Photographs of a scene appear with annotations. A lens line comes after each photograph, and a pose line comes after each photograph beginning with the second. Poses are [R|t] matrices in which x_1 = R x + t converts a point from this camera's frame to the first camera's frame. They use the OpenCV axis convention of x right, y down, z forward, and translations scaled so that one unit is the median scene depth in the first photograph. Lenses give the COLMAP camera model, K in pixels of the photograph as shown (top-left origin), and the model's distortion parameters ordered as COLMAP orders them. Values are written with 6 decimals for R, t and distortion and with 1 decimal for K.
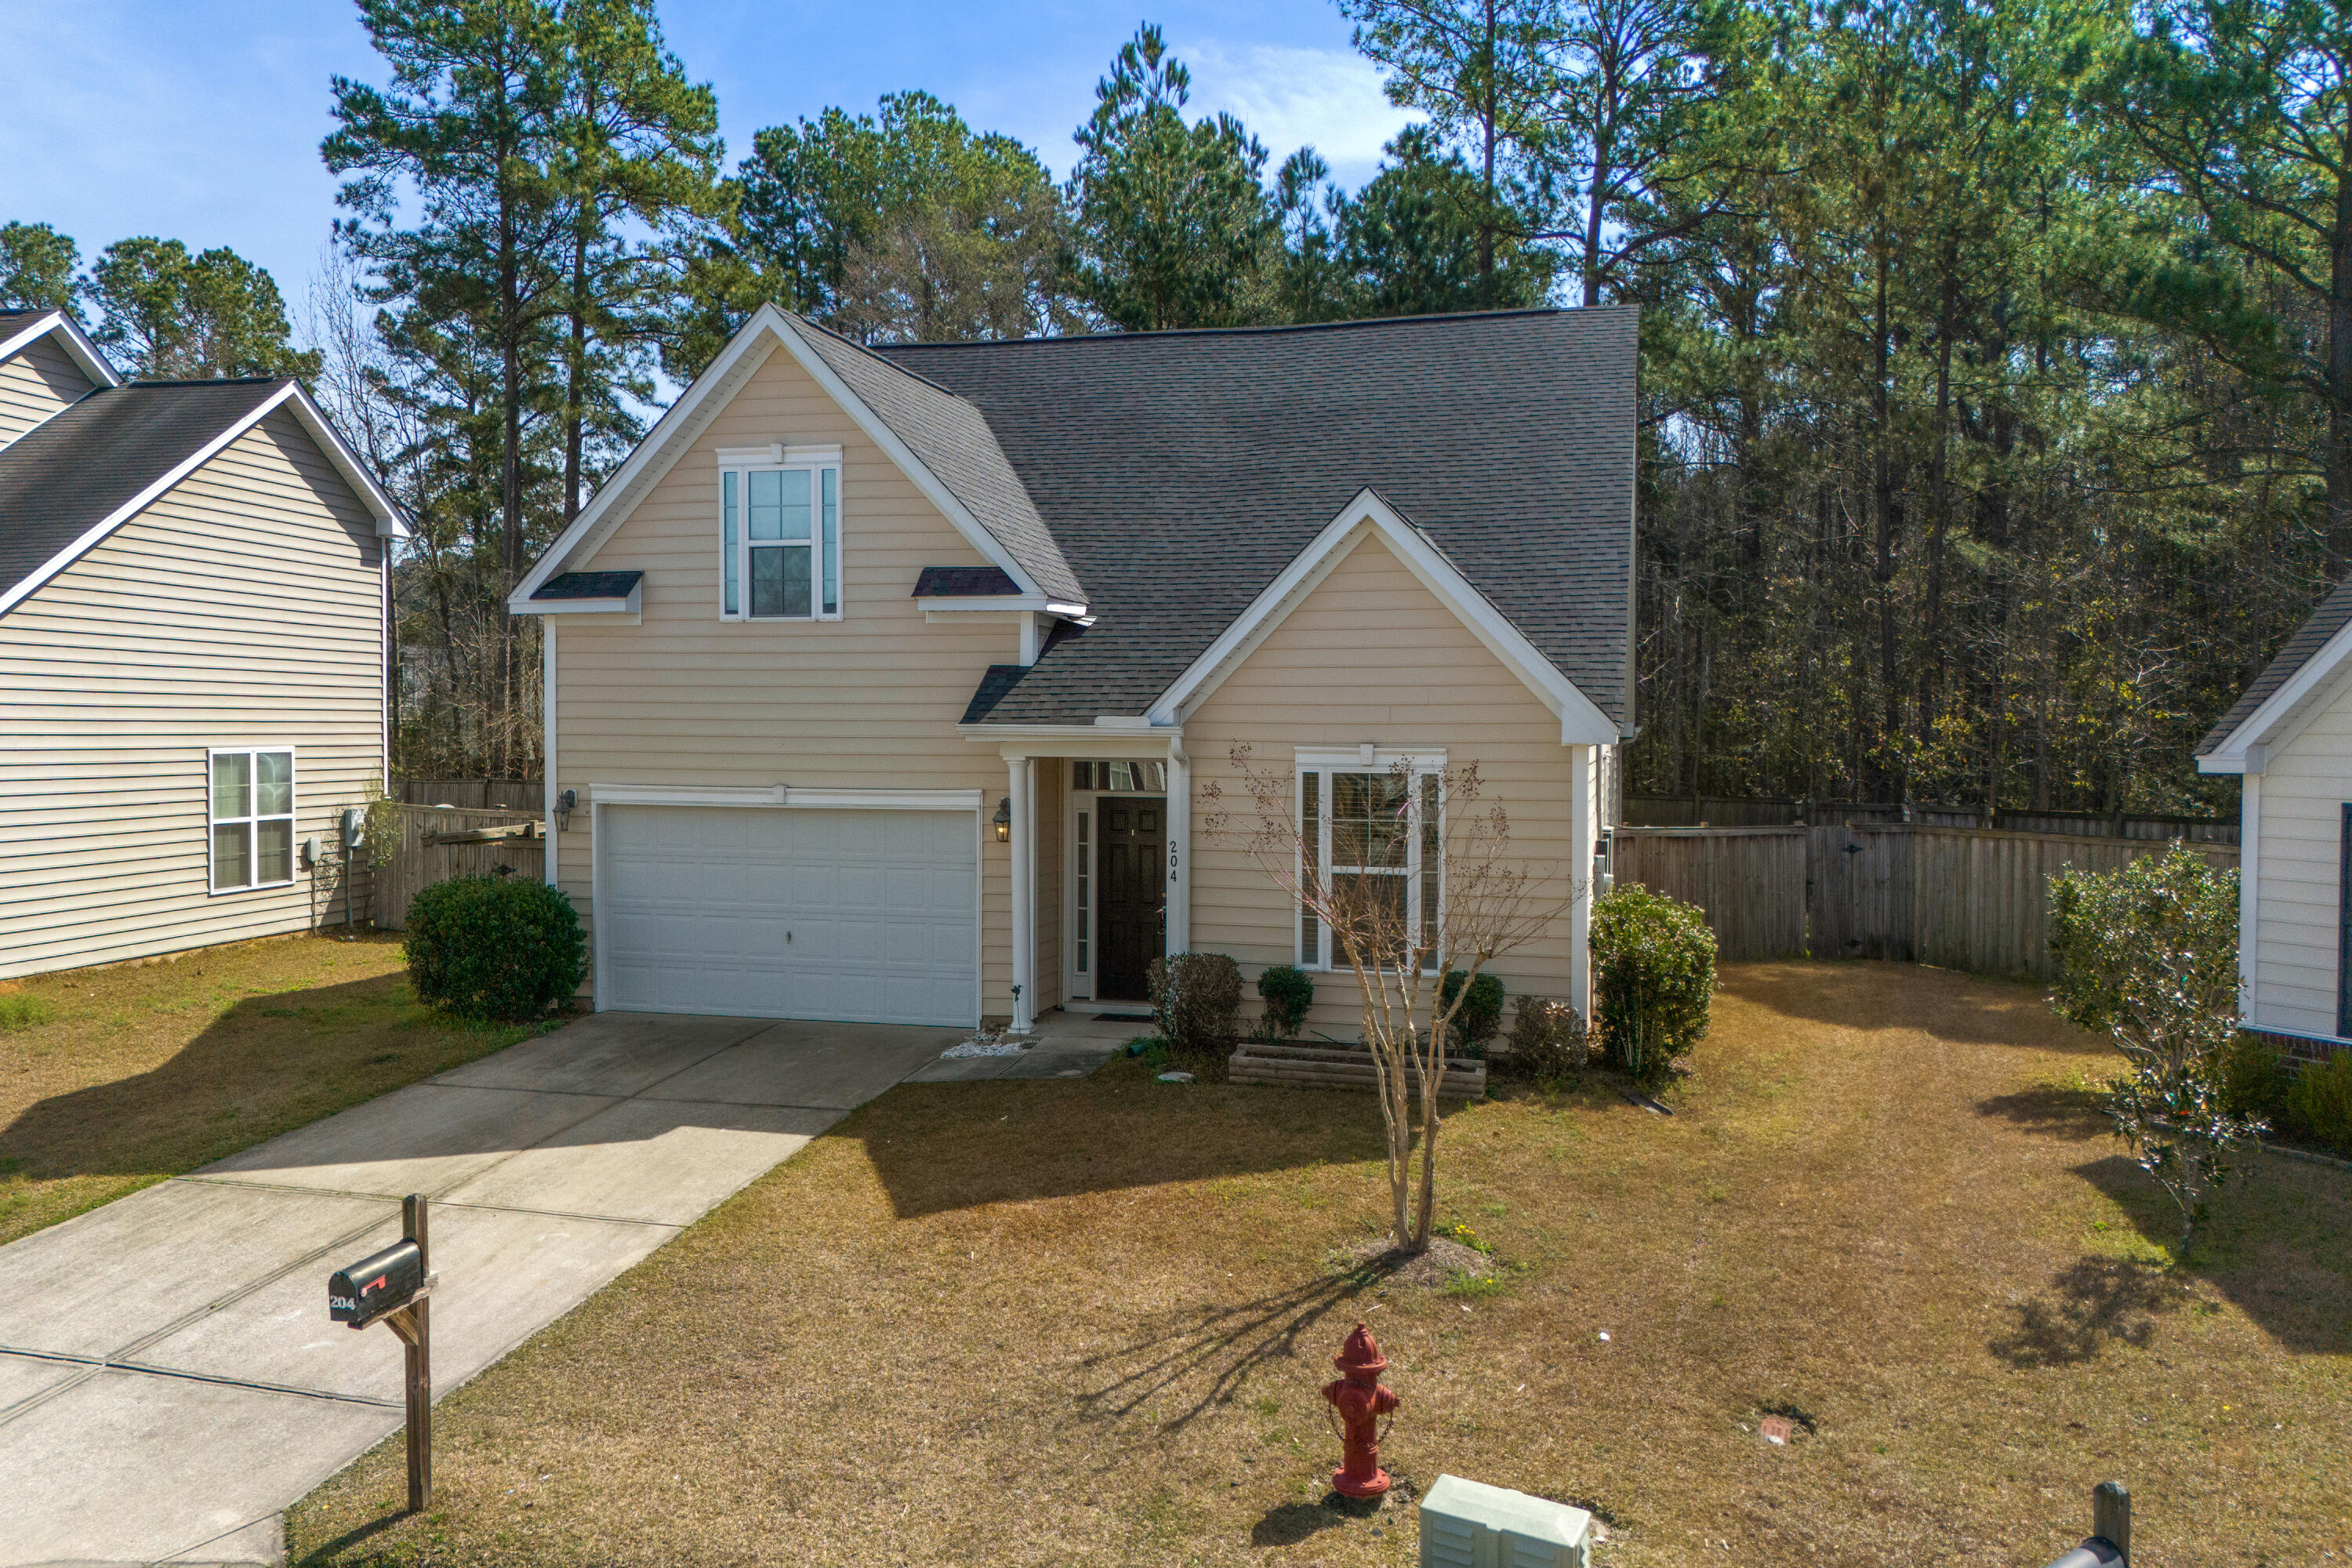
lens RADIAL K [[1911.7, 0, 1076.0], [0, 1911.7, 787.6], [0, 0, 1]] dist [0.052387, -0.008215]
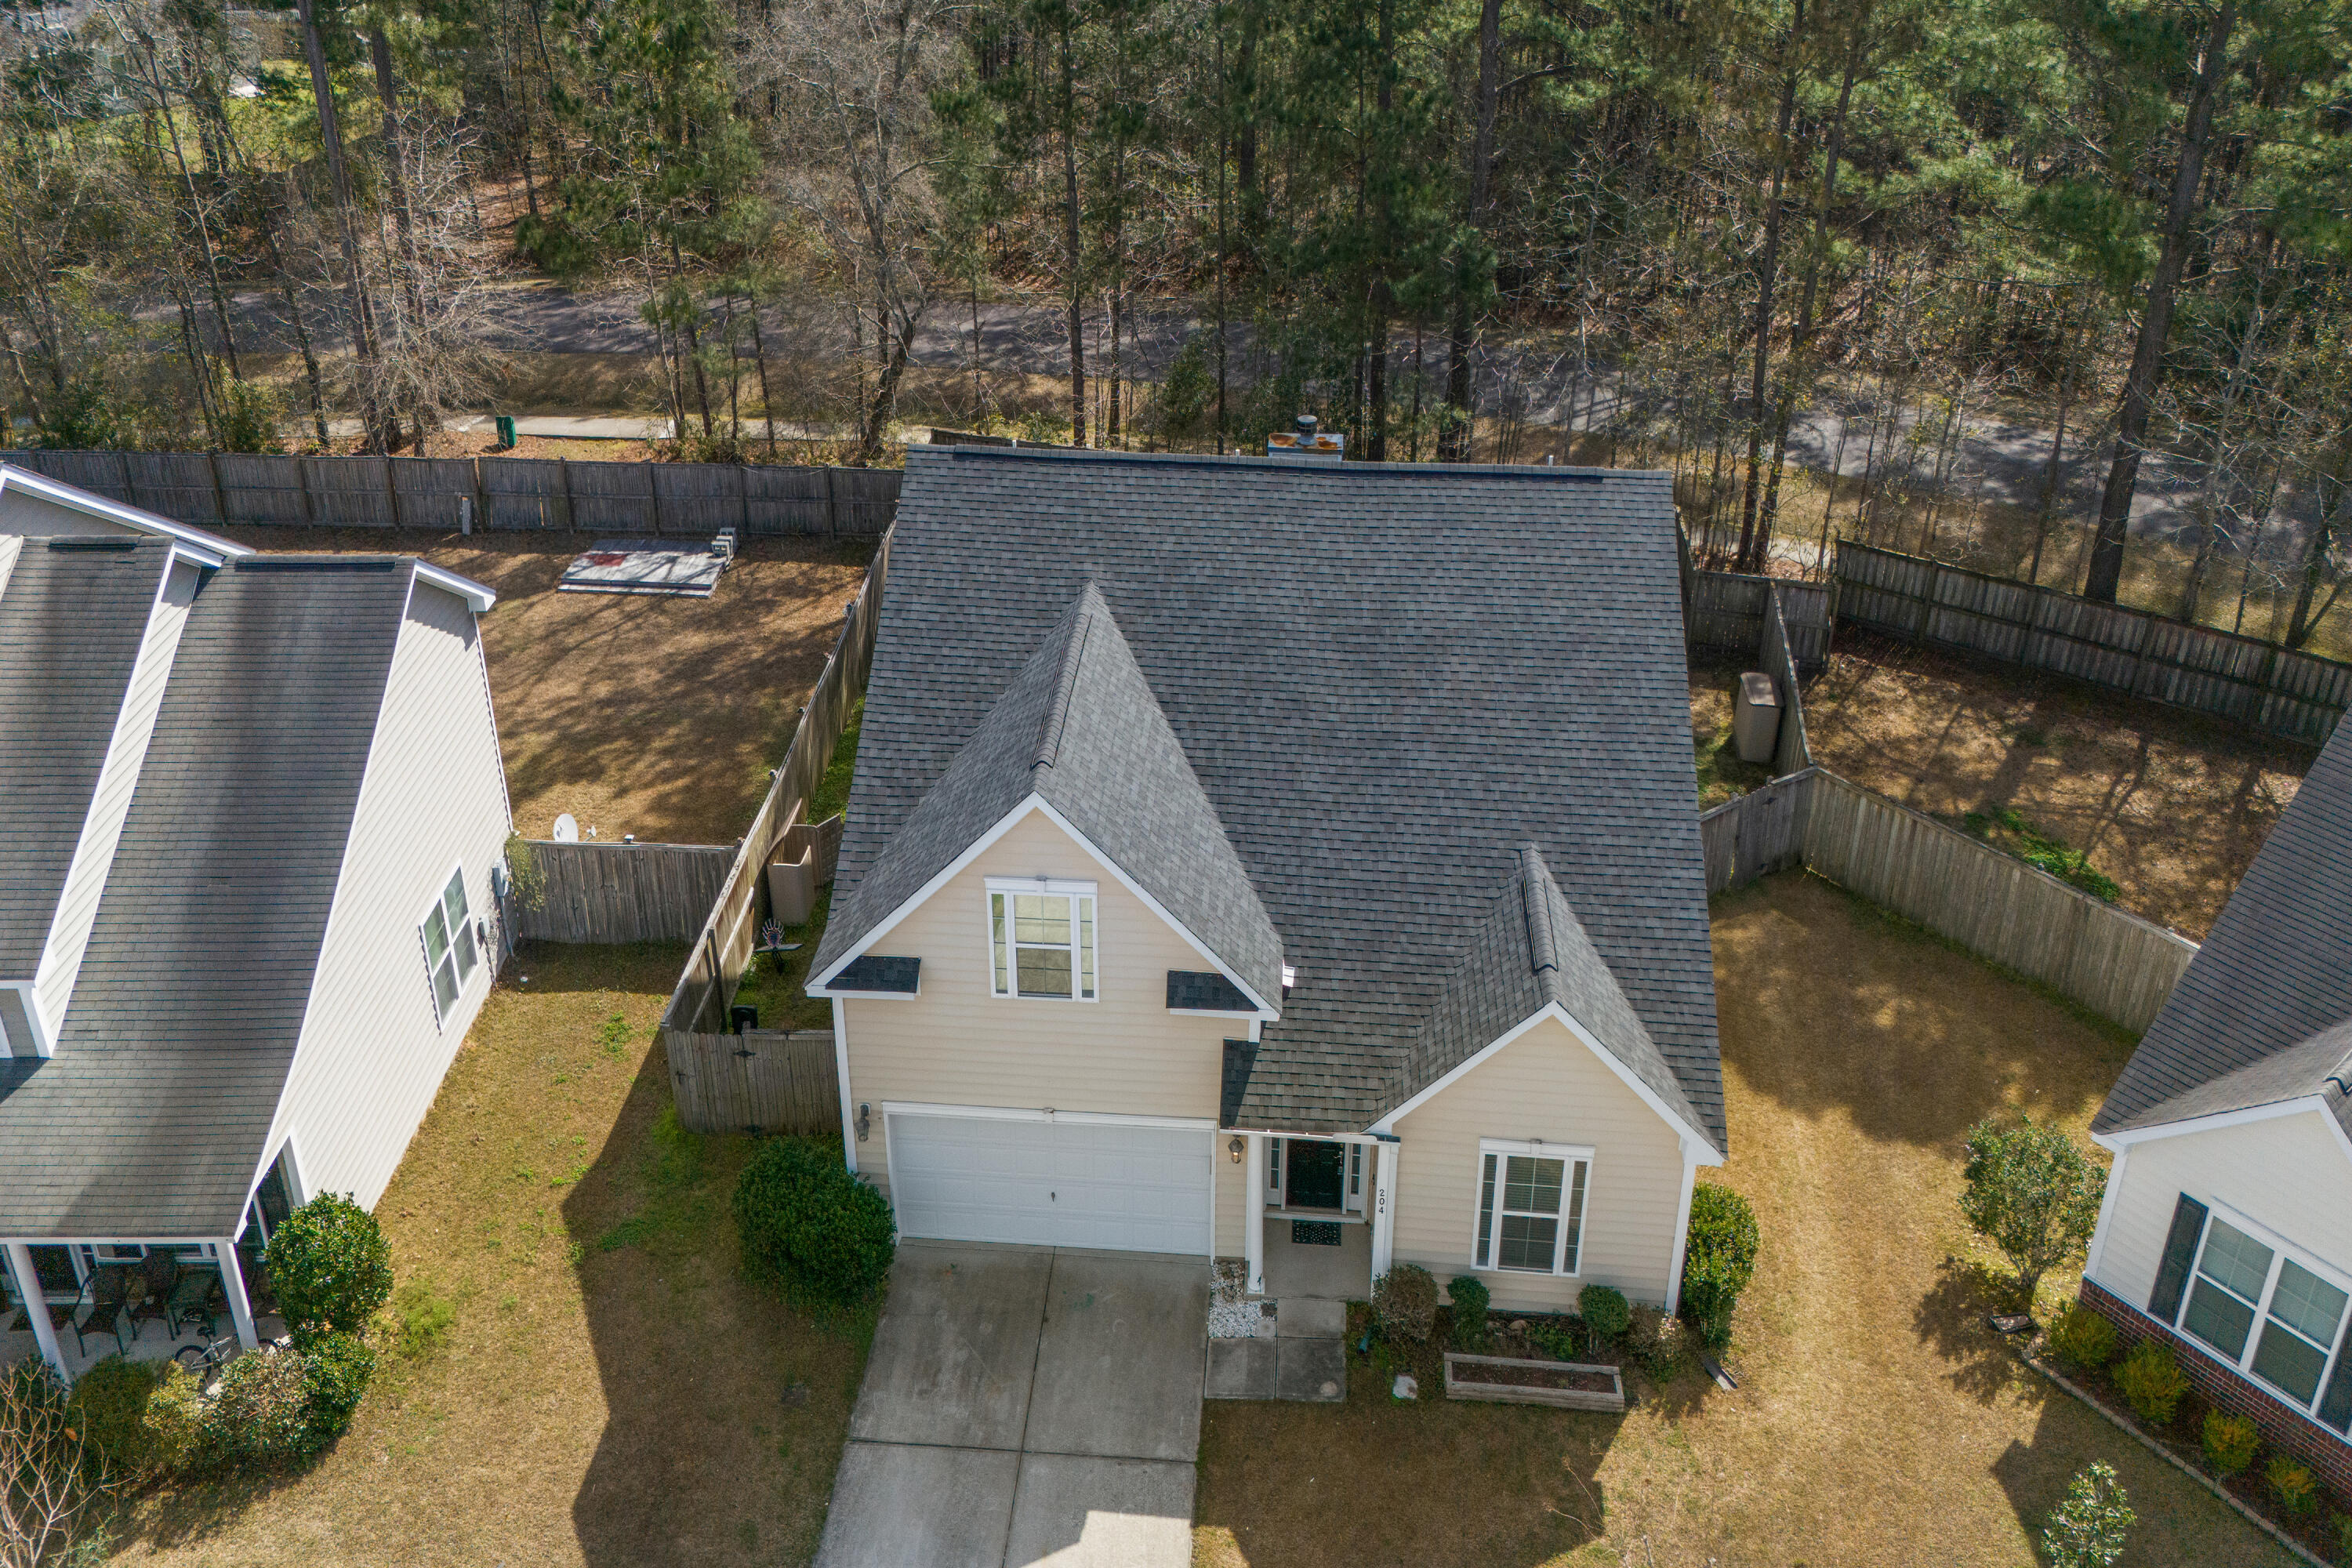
lens RADIAL K [[1919.1, 0, 1143.2], [0, 1919.1, 790.5], [0, 0, 1]] dist [0.103076, -0.102389]
pose [[0.979556, -0.099962, 0.174579, -0.285603], [0.015926, 0.903619, 0.428042, -0.713410], [-0.200541, -0.416510, 0.886737, -0.050826]]
